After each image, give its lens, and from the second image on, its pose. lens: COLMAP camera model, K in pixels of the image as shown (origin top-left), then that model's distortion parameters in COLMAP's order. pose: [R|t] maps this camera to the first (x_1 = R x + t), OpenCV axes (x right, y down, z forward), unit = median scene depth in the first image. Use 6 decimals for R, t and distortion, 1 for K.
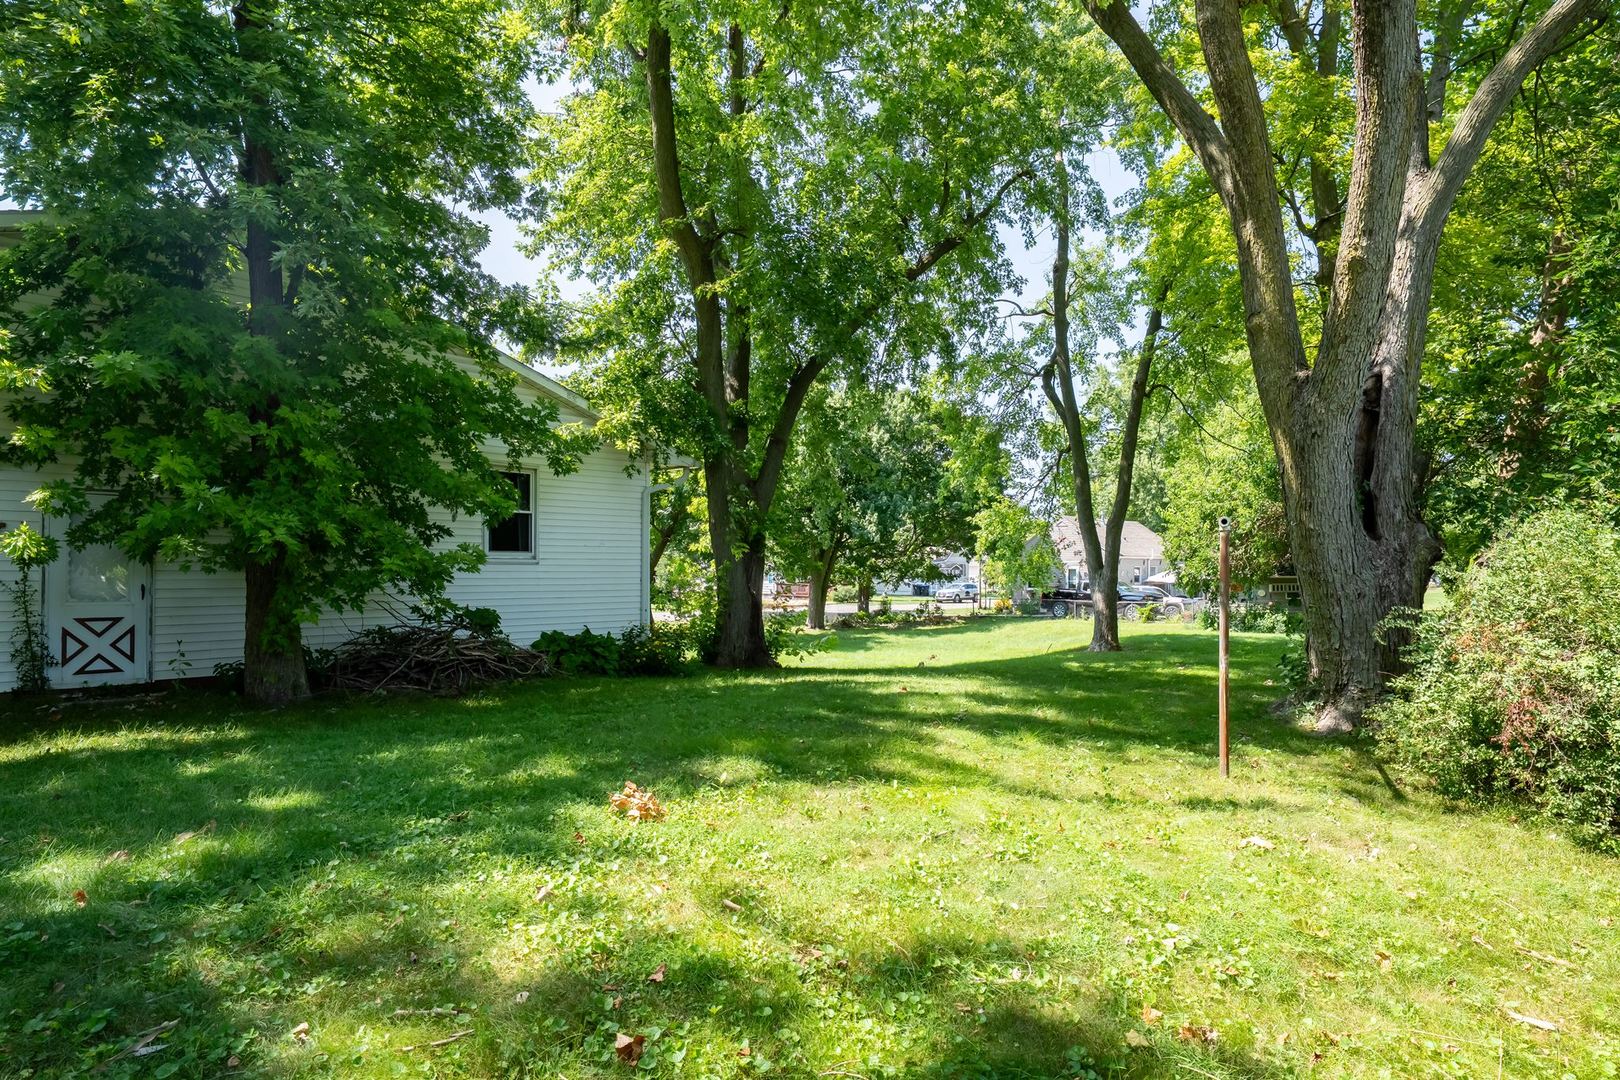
lens RADIAL K [[936.3, 0, 815.7], [0, 936.3, 543.4], [0, 0, 1]] dist [-0.003338, -0.000321]
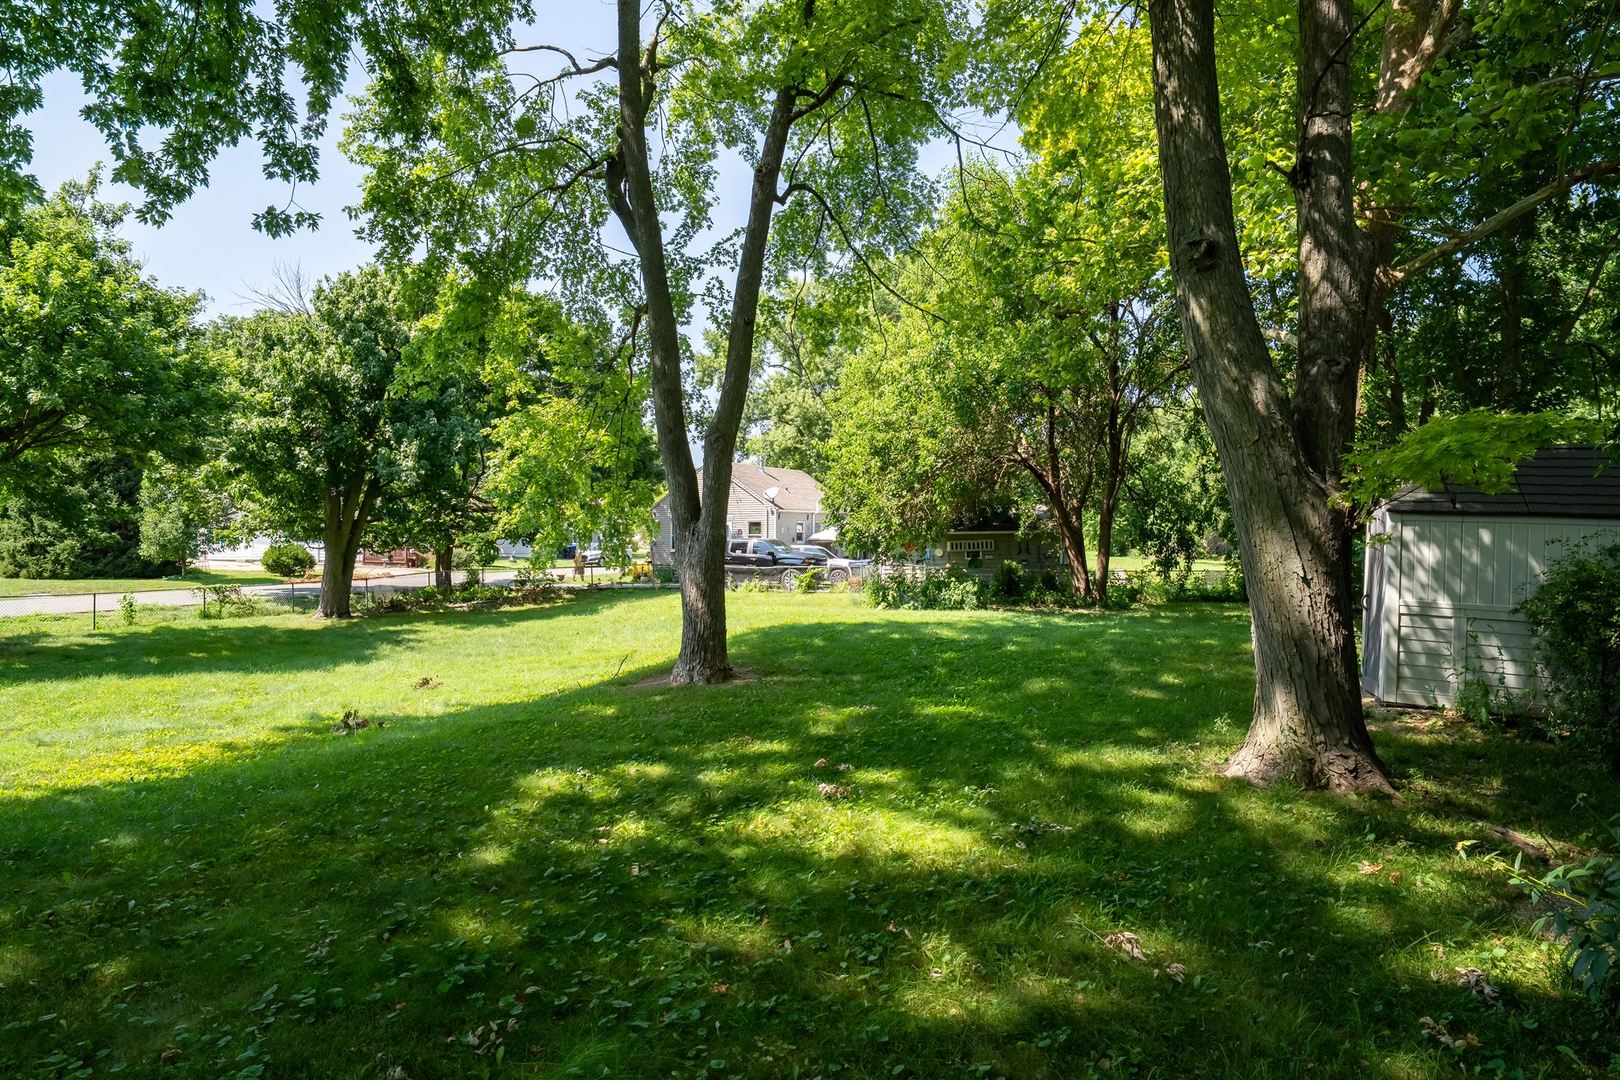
lens RADIAL K [[936.3, 0, 808.5], [0, 936.3, 534.8], [0, 0, 1]] dist [-0.003338, -0.000321]
pose [[0.948503, -0.008256, 0.316660, 0.131988], [-0.002633, 0.999420, 0.033946, 0.011906], [-0.316757, -0.033032, 0.947931, 0.316914]]
